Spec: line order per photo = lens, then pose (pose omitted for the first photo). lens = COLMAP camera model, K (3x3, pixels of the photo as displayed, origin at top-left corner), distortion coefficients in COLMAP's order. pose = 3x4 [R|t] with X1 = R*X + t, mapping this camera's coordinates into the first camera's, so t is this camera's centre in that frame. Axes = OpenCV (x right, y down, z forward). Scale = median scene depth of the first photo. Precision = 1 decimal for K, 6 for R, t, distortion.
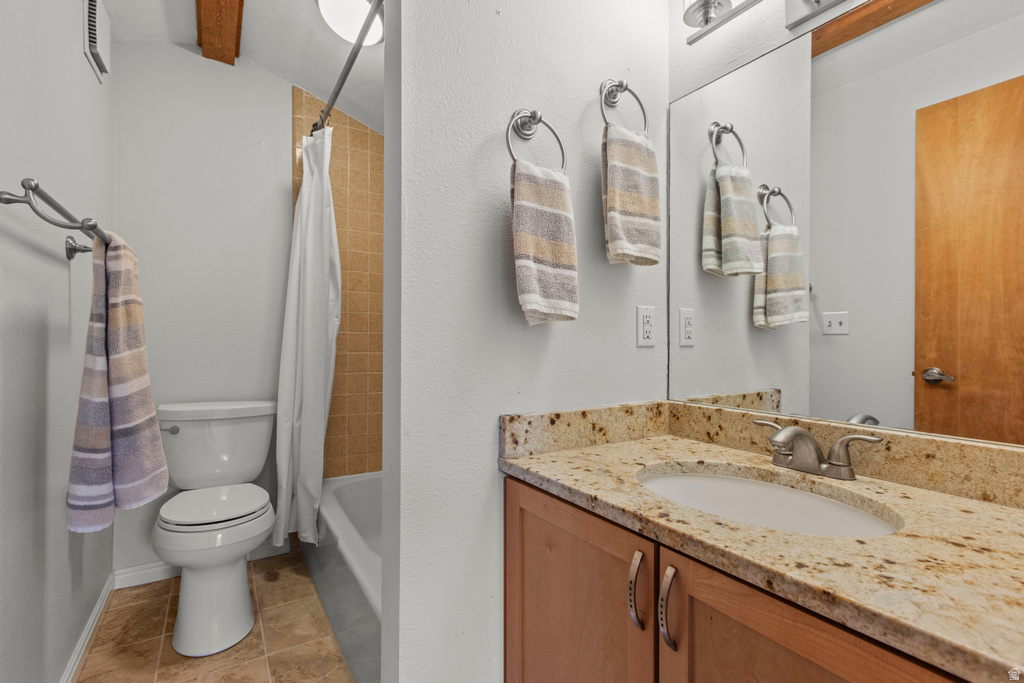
lens RADIAL K [[469.8, 0, 512.3], [0, 469.8, 341.2], [0, 0, 1]] dist [0.004103, -0.000795]
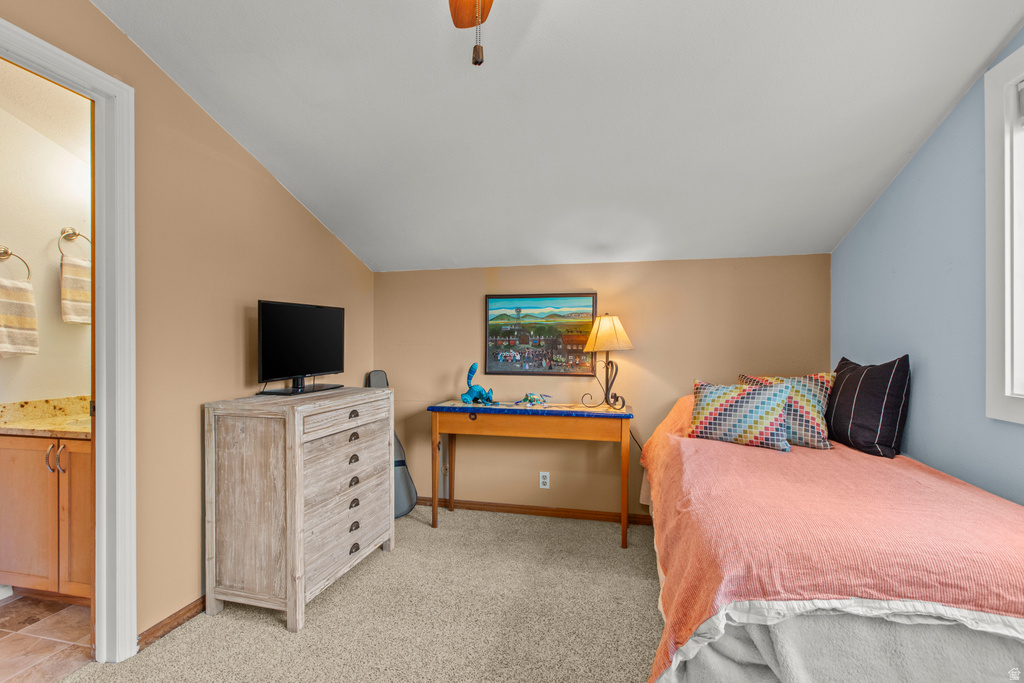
lens RADIAL K [[469.8, 0, 505.3], [0, 469.8, 347.3], [0, 0, 1]] dist [0.004103, -0.000795]
pose [[0.724299, -0.005754, 0.689462, 0.196822], [0.001070, 0.999973, 0.007221, -0.089621], [-0.689485, -0.004493, 0.724286, -1.881908]]
